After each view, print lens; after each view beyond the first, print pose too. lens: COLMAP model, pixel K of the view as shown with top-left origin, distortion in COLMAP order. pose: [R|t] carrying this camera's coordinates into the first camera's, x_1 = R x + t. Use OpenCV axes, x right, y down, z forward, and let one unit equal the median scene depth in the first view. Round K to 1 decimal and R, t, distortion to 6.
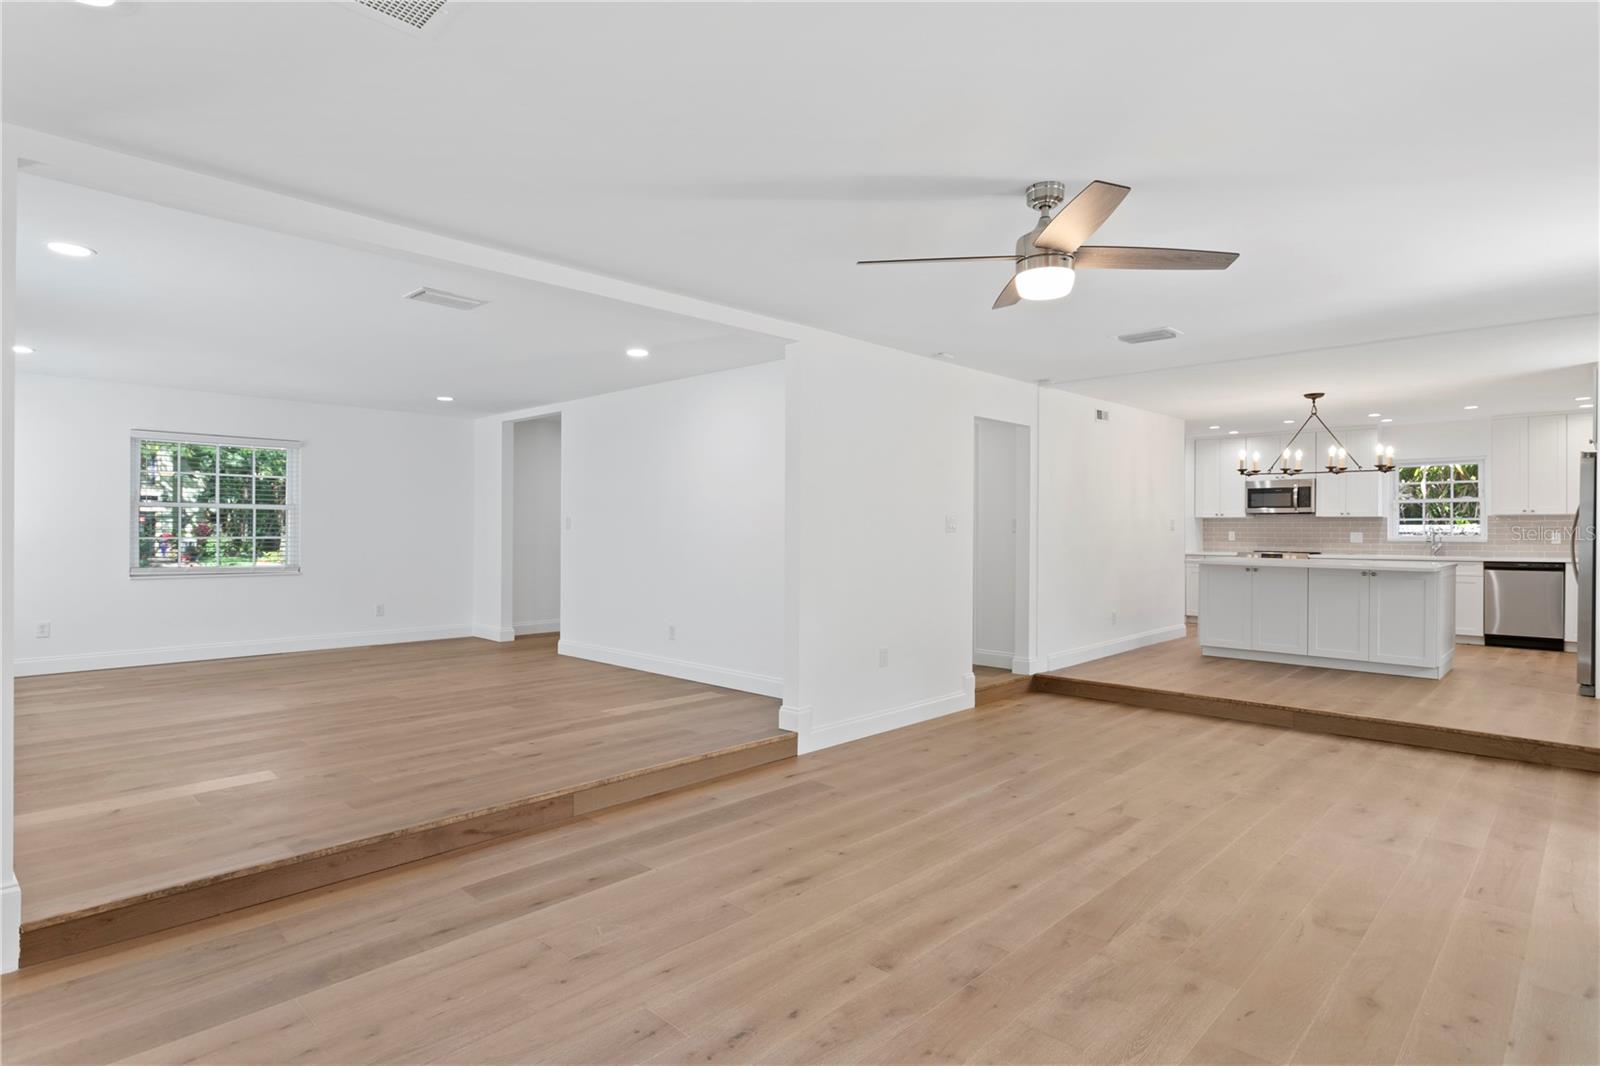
lens RADIAL K [[825.2, 0, 808.7], [0, 825.2, 527.5], [0, 0, 1]] dist [0.004314, 0.000930]
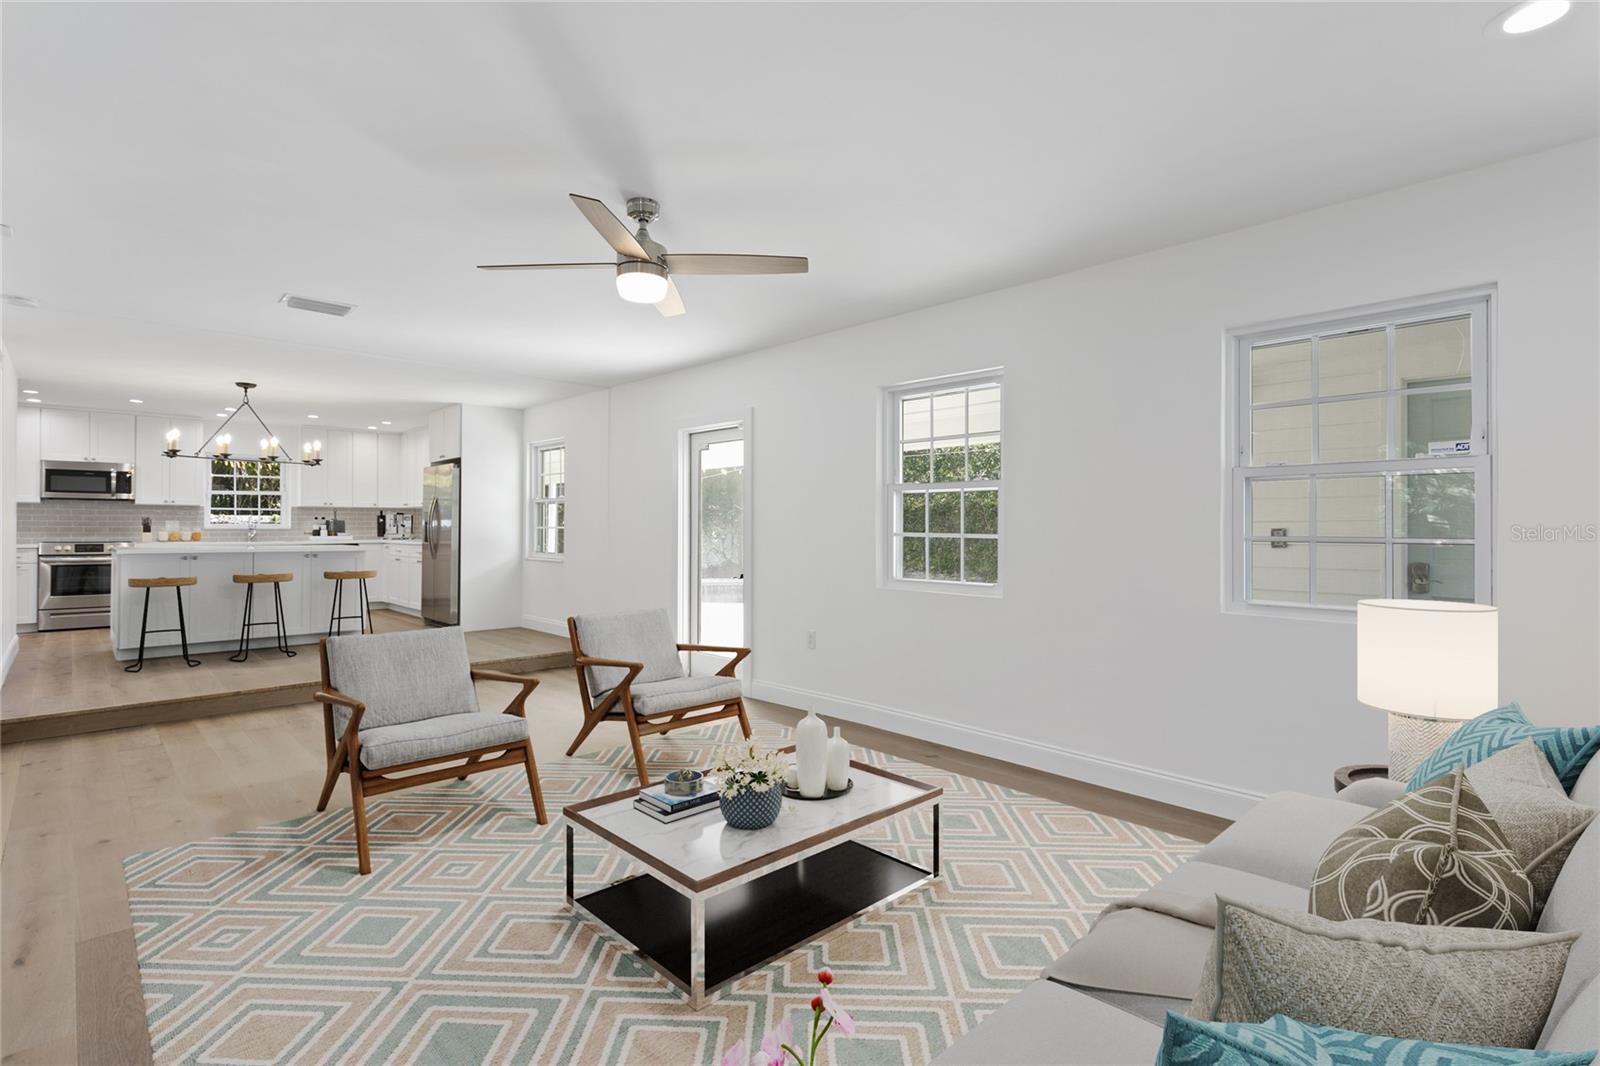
lens RADIAL K [[756.7, 0, 783.3], [0, 756.7, 519.2], [0, 0, 1]] dist [0.009256, 0.000049]
pose [[0.053049, 0.009375, 0.998548, -0.223142], [-0.003348, 0.999952, -0.009210, 0.010010], [-0.998586, -0.002854, 0.053077, 0.212262]]
